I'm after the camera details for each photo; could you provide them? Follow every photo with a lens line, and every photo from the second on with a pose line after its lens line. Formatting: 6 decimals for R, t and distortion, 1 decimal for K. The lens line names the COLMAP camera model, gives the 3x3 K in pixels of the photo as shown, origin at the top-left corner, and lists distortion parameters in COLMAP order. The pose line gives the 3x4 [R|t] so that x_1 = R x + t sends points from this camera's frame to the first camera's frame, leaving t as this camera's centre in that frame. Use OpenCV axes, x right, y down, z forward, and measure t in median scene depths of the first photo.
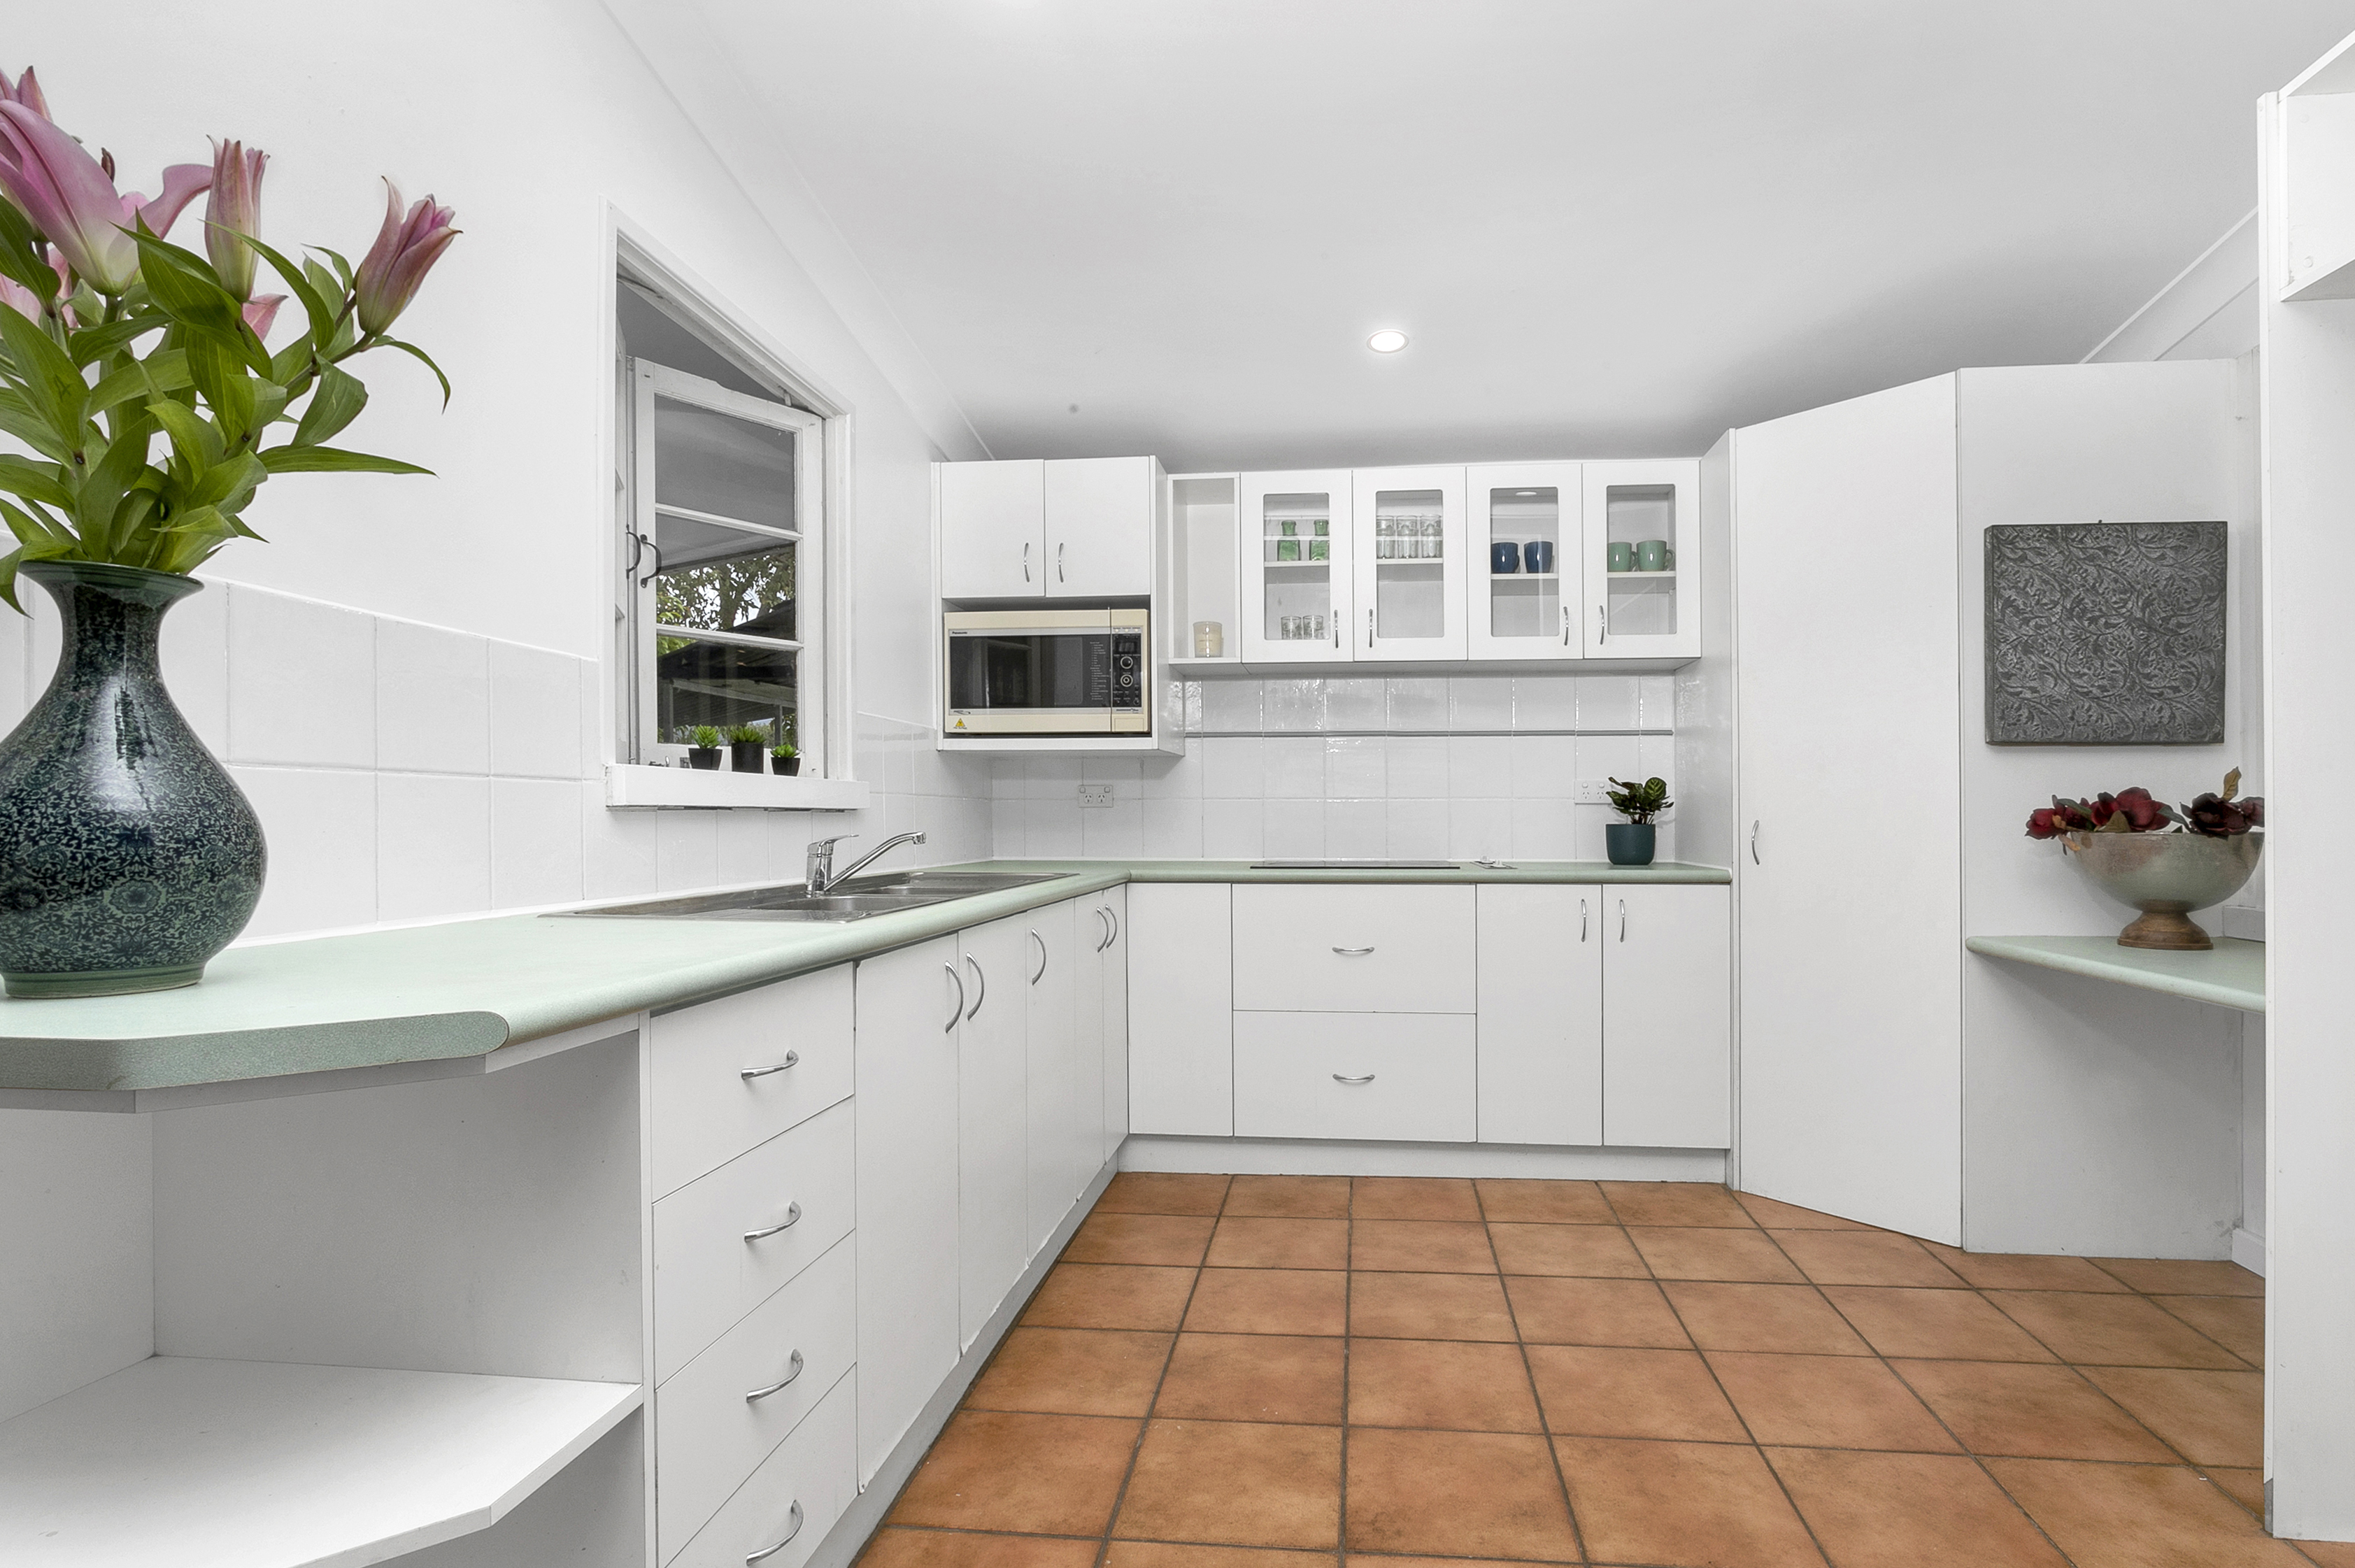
lens RADIAL K [[1201.9, 0, 1249.8], [0, 1201.9, 829.6], [0, 0, 1]] dist [-0.003663, -0.001661]
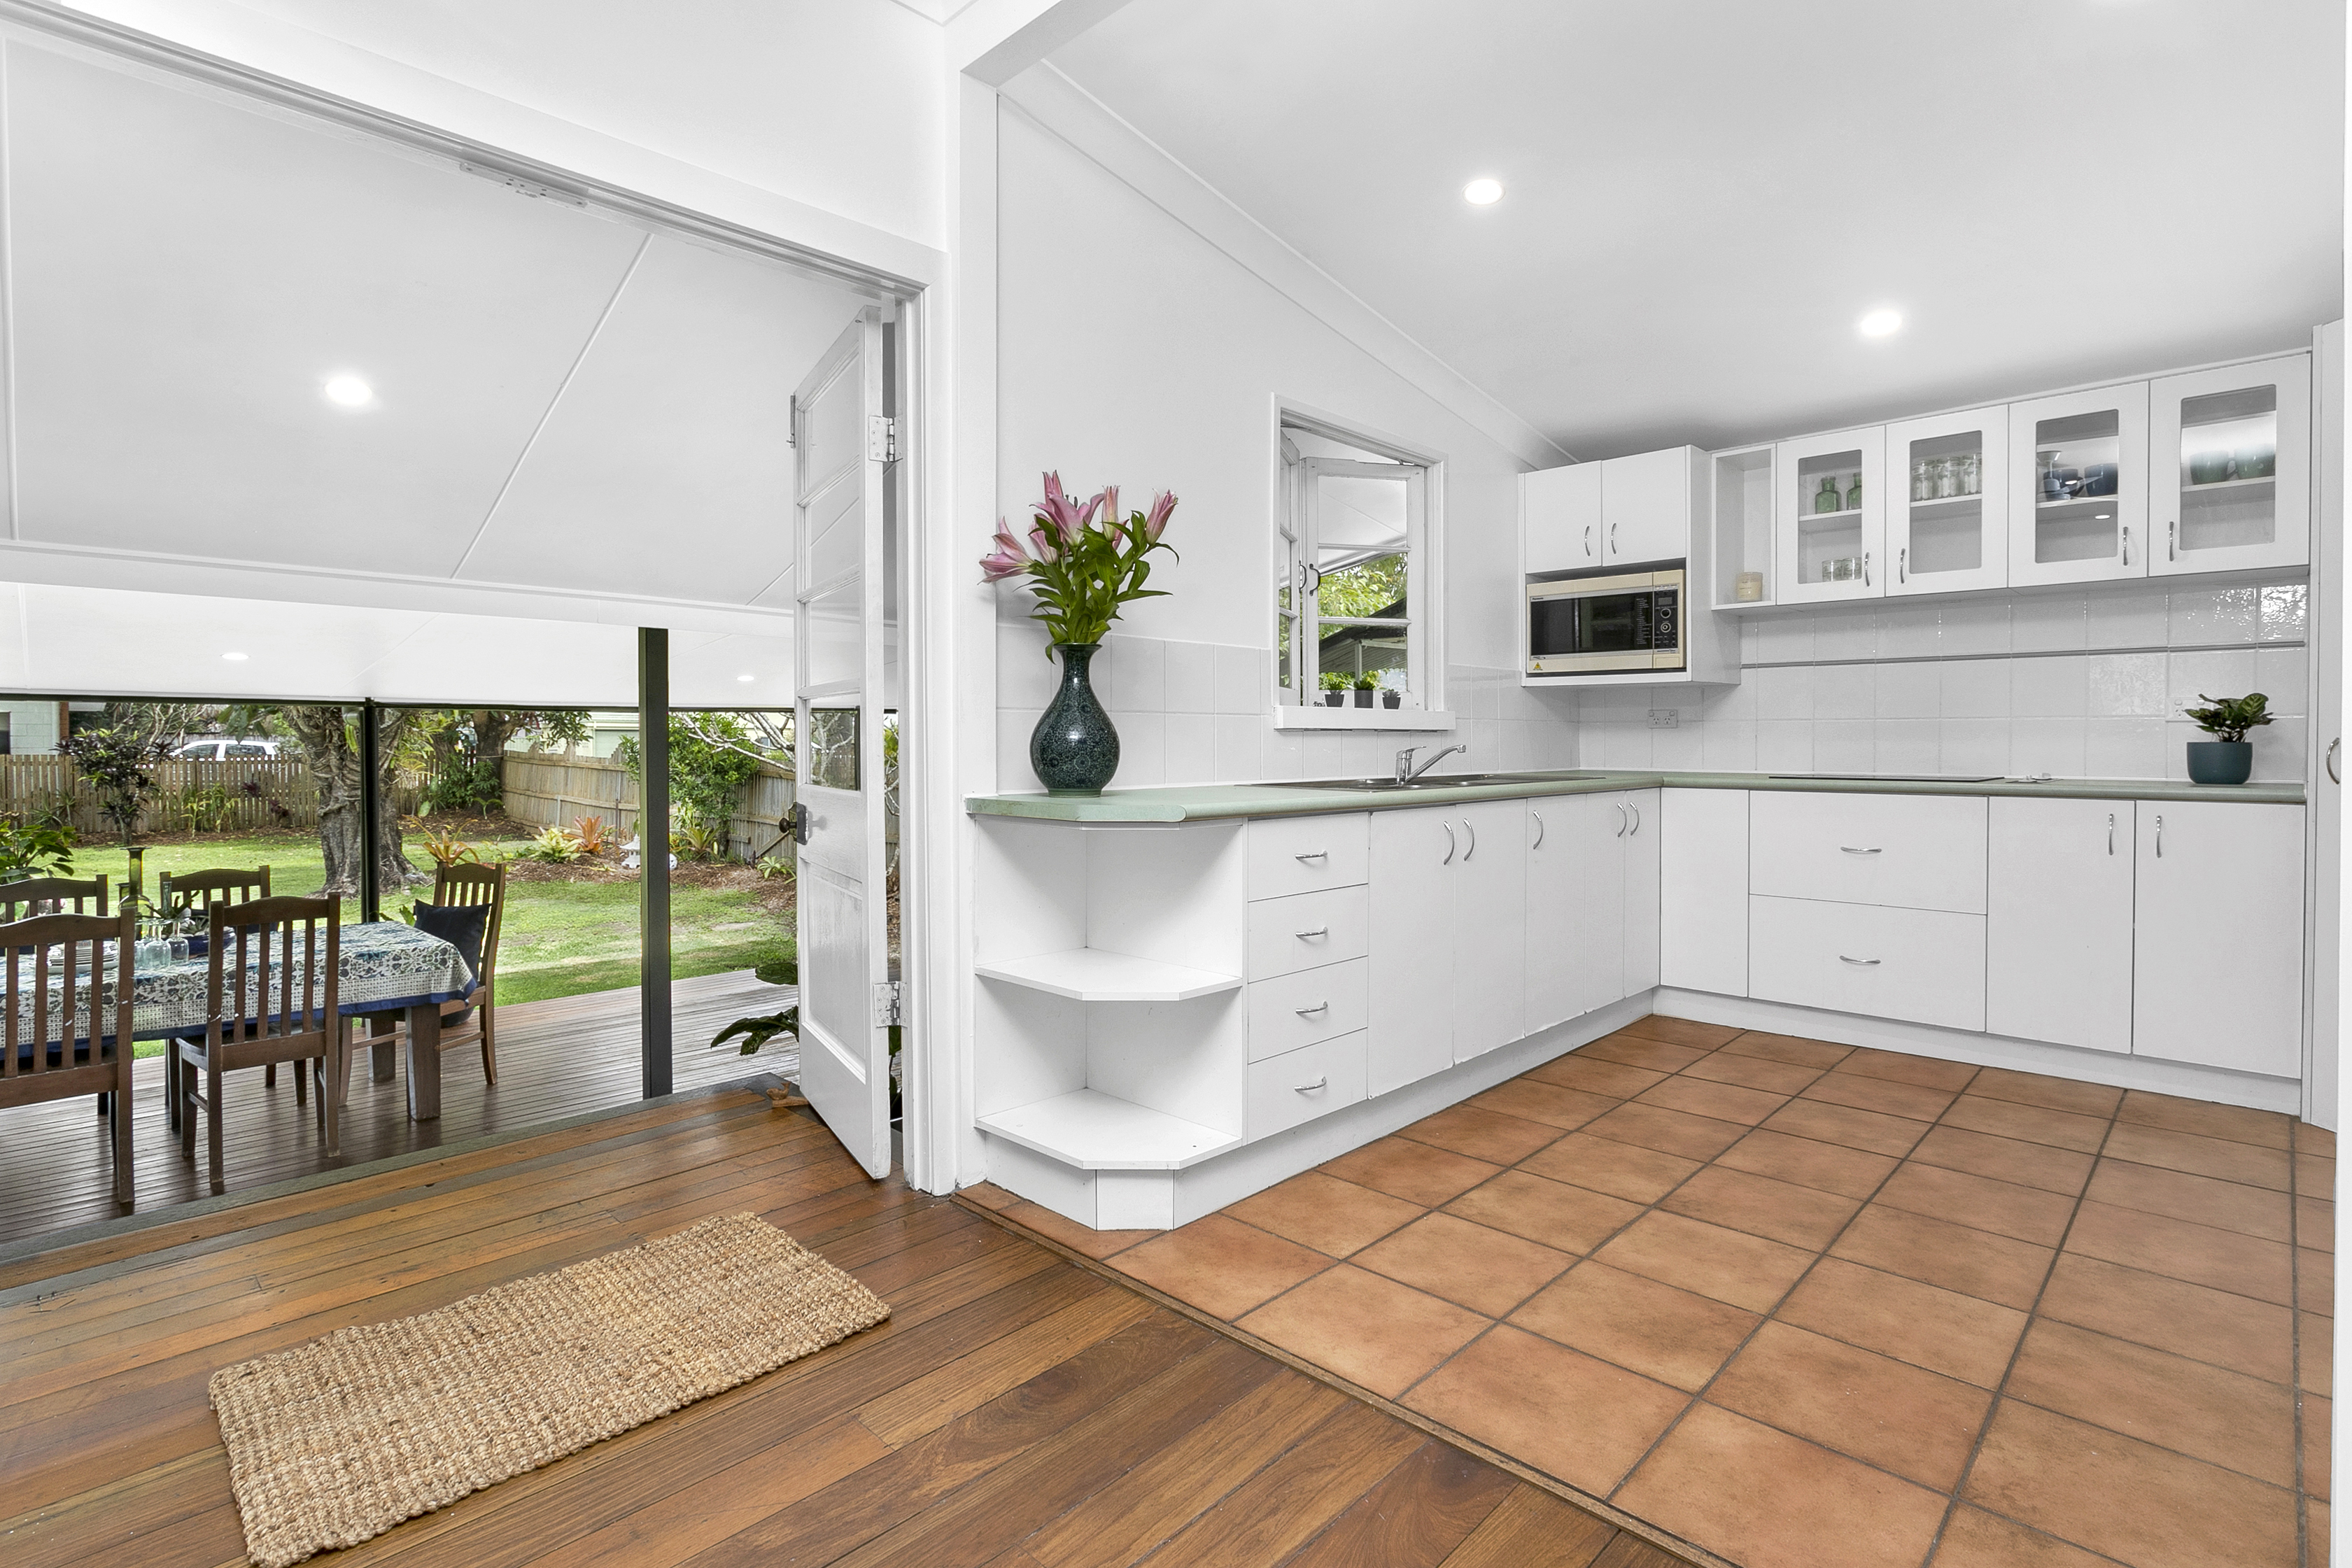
lens RADIAL K [[1136.8, 0, 1174.8], [0, 1136.8, 757.4], [0, 0, 1]] dist [-0.000530, -0.000128]
pose [[0.780296, 0.010570, -0.625321, 0.301186], [-0.006882, 0.999942, 0.008314, 0.007406], [0.625372, -0.002184, 0.780323, -0.314276]]
